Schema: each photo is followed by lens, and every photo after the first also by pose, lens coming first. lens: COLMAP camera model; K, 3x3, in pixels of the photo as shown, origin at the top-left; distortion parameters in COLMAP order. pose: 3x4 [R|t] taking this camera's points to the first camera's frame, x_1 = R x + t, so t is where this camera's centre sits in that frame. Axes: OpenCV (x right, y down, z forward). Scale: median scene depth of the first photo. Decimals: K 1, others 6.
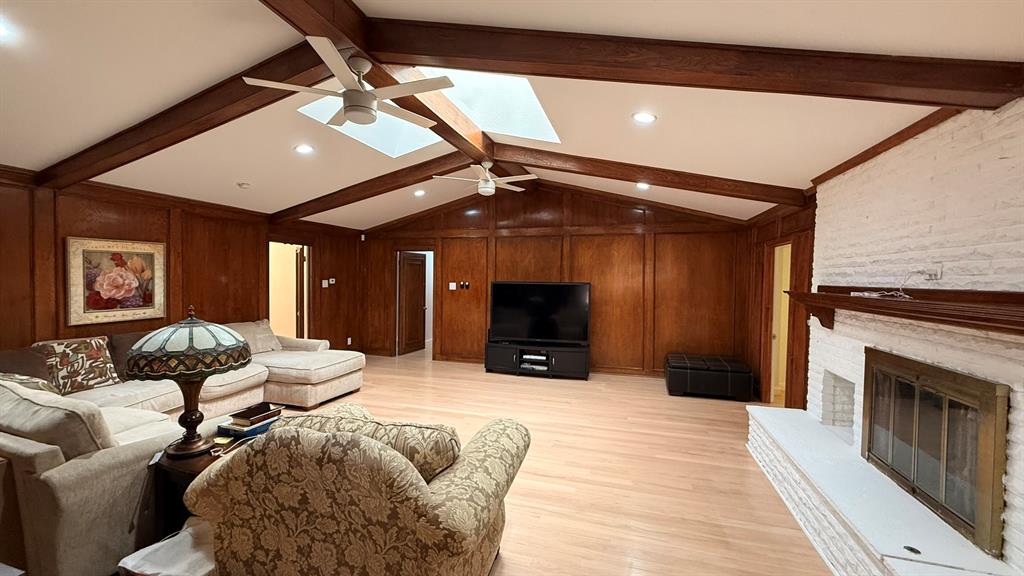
lens RADIAL K [[398.6, 0, 512.5], [0, 398.6, 287.7], [0, 0, 1]] dist [0.009056, -0.000528]
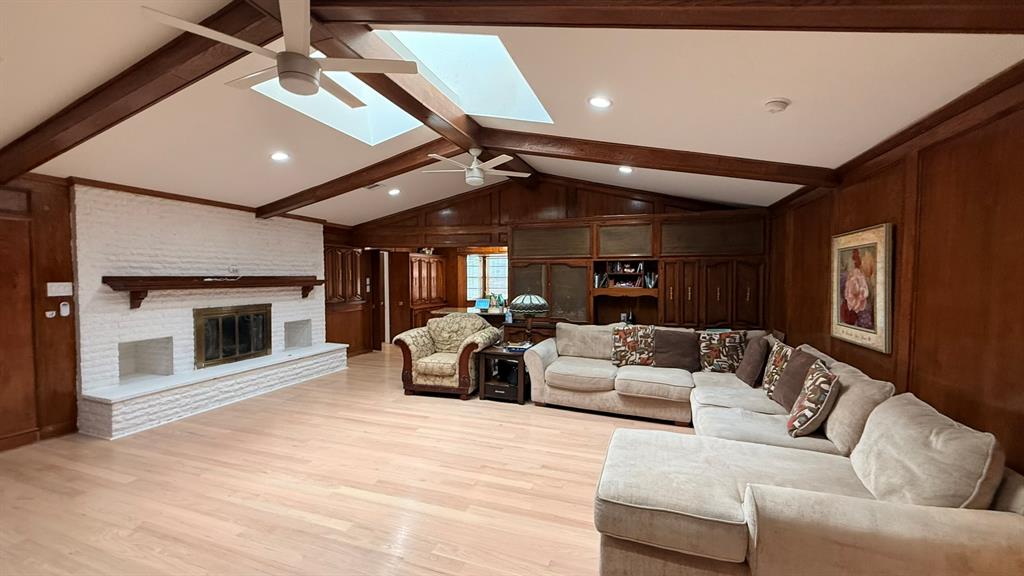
lens RADIAL K [[398.6, 0, 512.4], [0, 398.6, 287.5], [0, 0, 1]] dist [0.009056, -0.000528]
pose [[-0.998954, -0.016943, 0.042475, -0.447539], [-0.014510, 0.998273, 0.056932, -0.053181], [-0.043366, 0.056256, -0.997474, 1.965168]]
